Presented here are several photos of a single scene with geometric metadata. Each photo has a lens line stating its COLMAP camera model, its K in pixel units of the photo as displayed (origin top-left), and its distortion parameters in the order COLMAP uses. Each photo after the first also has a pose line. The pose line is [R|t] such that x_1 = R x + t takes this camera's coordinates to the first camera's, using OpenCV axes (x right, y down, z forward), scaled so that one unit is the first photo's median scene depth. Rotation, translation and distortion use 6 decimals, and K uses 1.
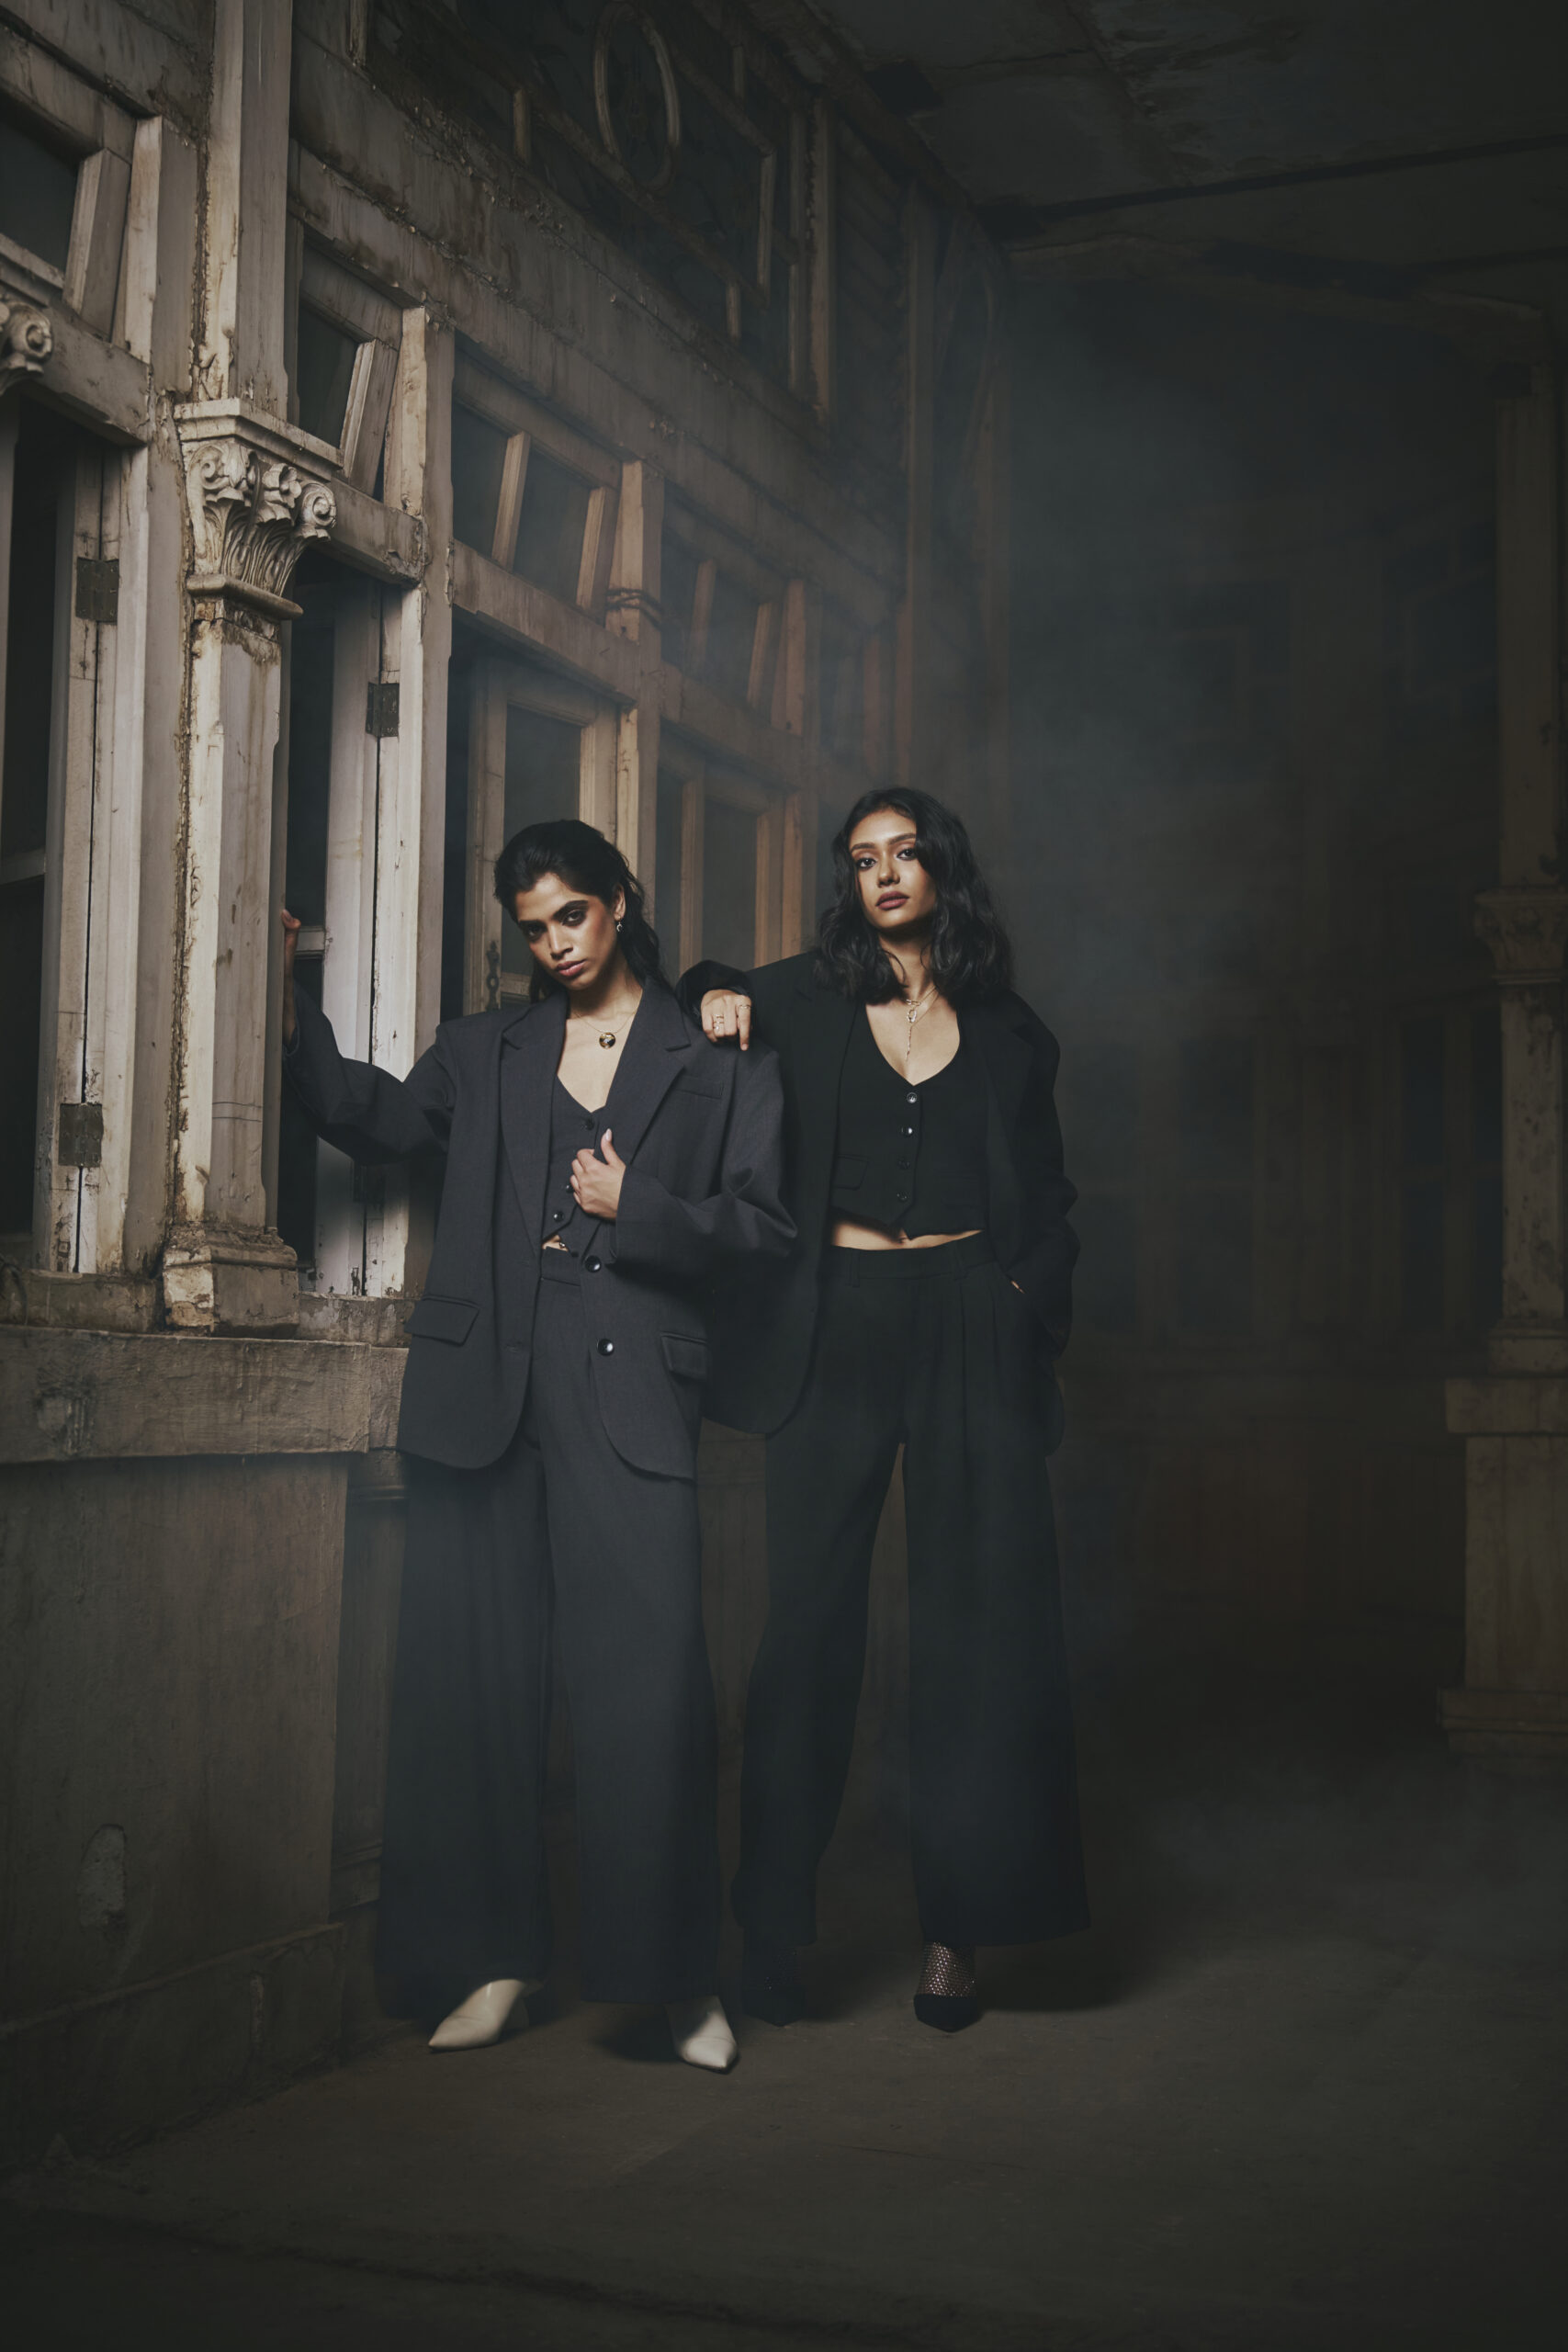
lens RADIAL K [[3018.3, 0, 782.6], [0, 3018.3, 1174.8], [0, 0, 1]] dist [0.006967, 0.000000]
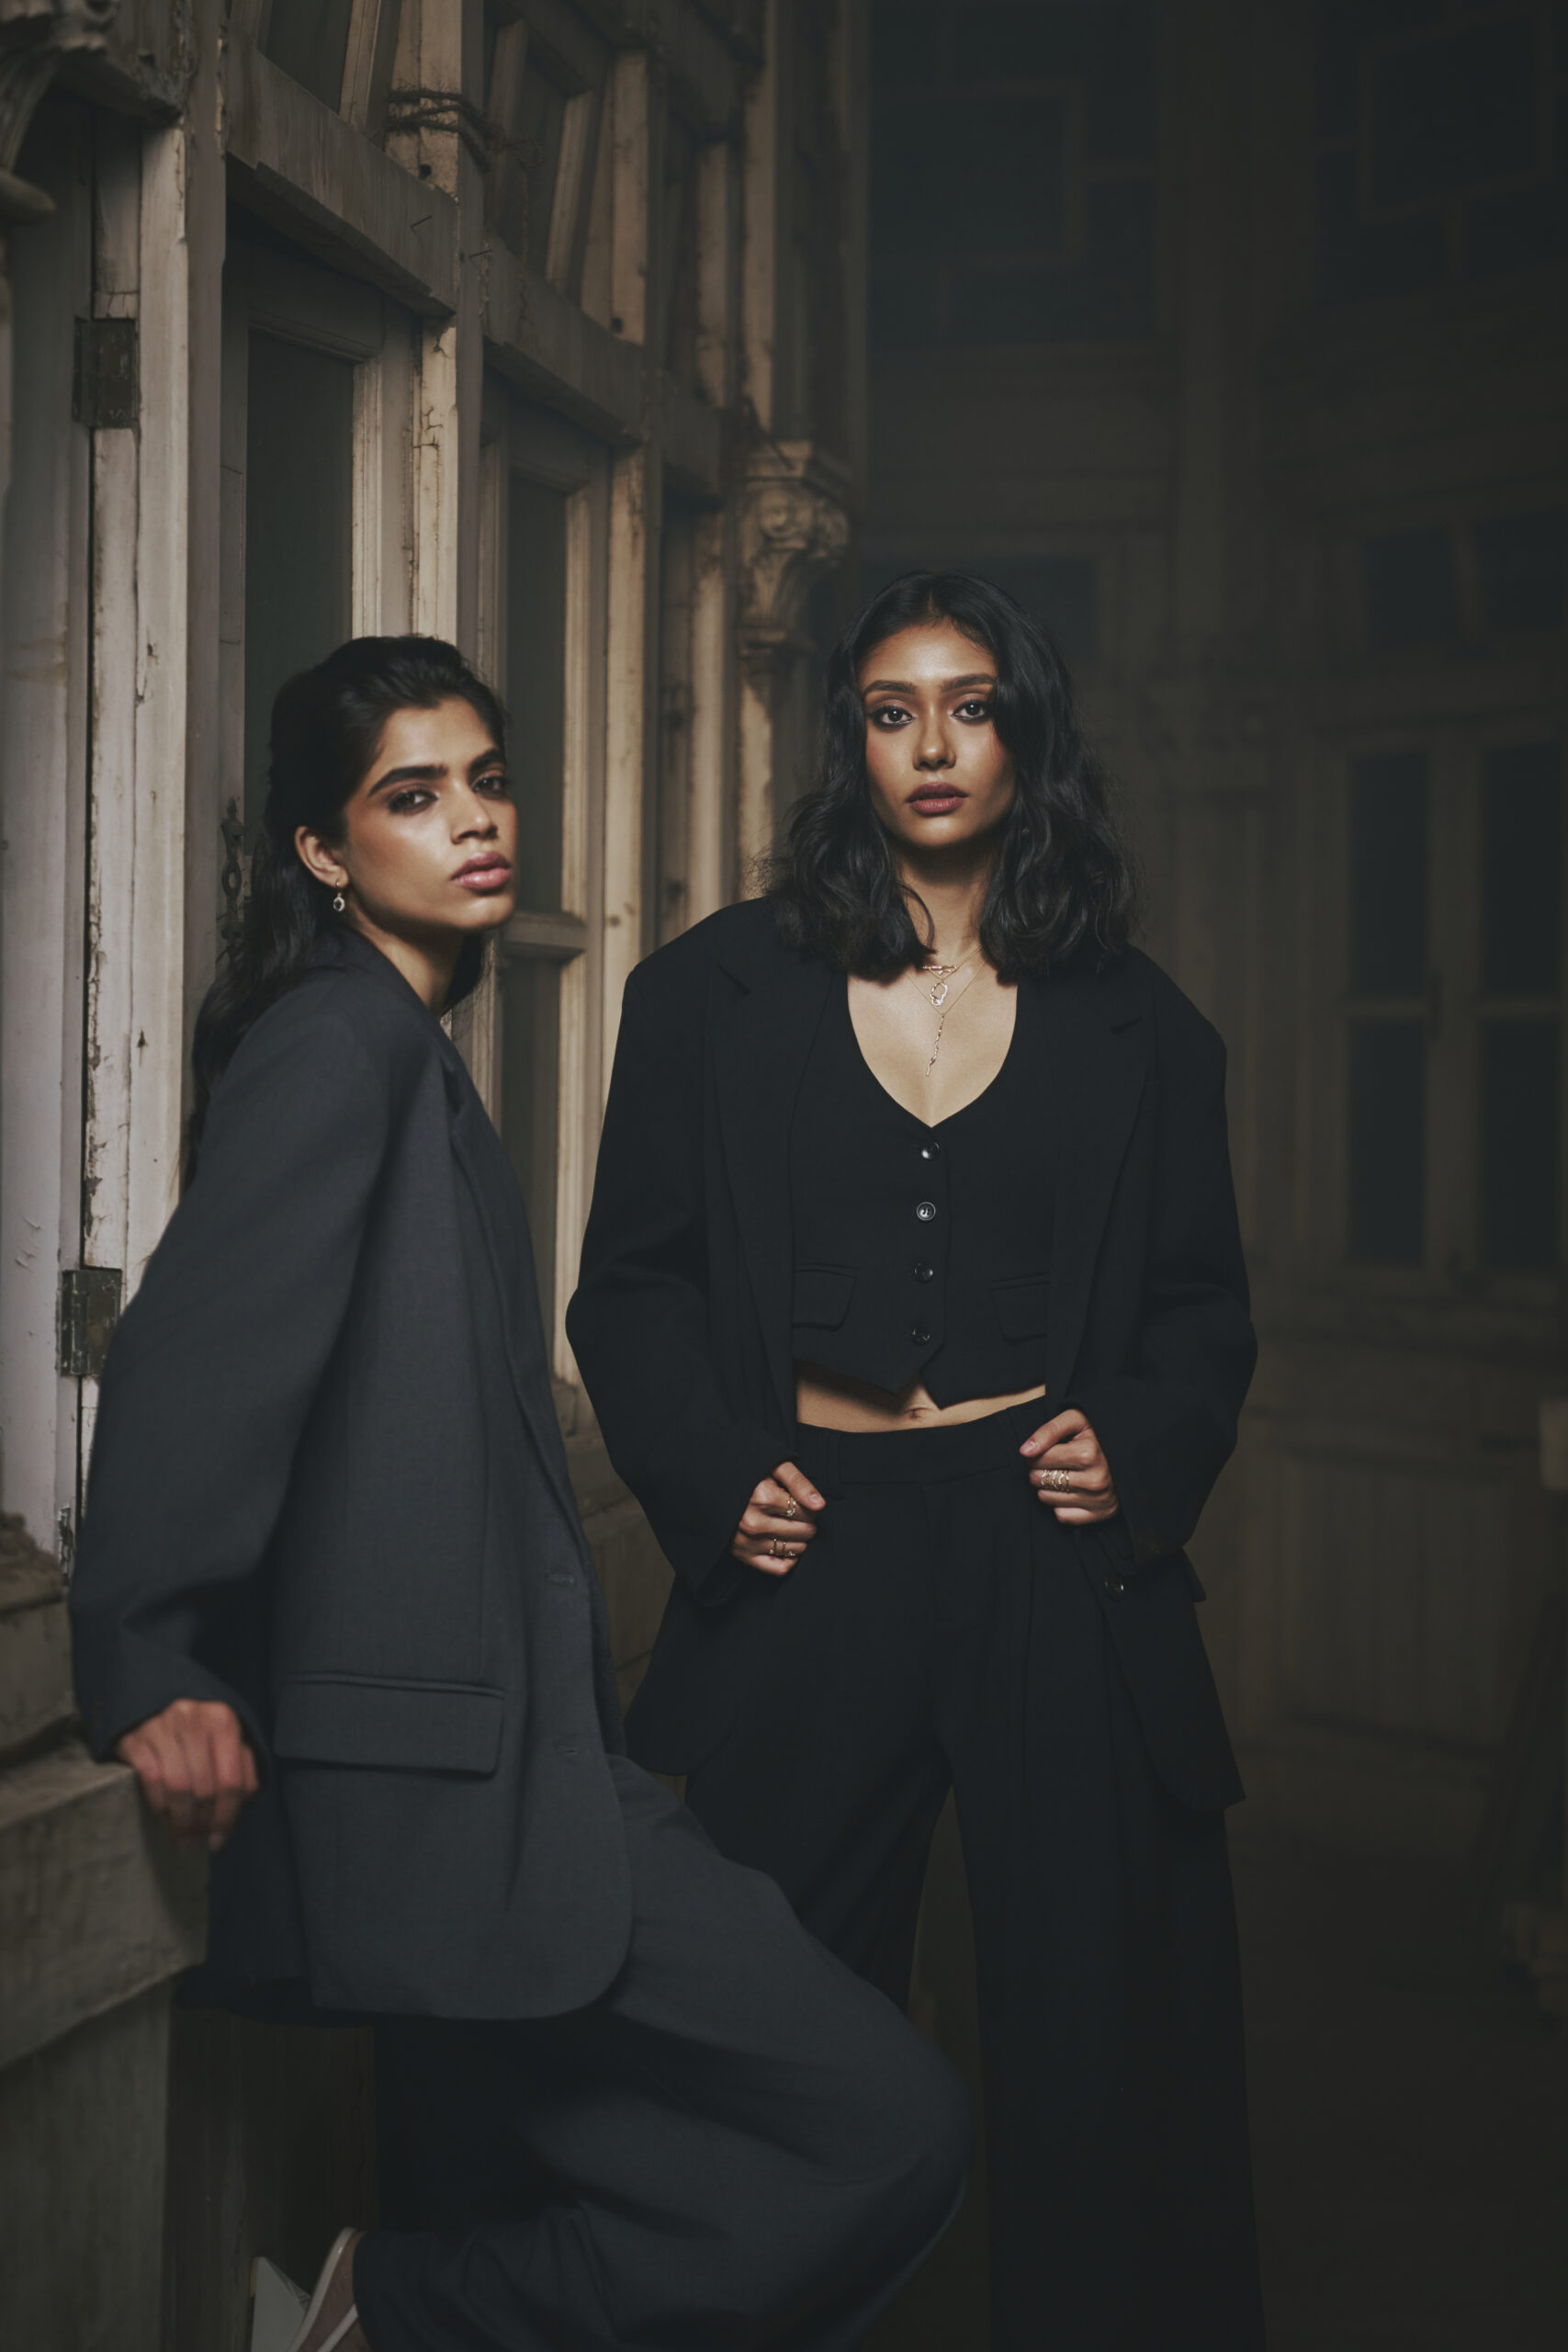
lens RADIAL K [[4634.5, 0, 785.0], [0, 4634.5, 1174.7], [0, 0, 1]] dist [-0.034587, 0.000000]
pose [[0.984235, -0.007019, 0.176727, -0.156478], [-0.006512, 0.997096, 0.075872, -0.081369], [-0.176747, -0.075827, 0.981331, 0.230871]]
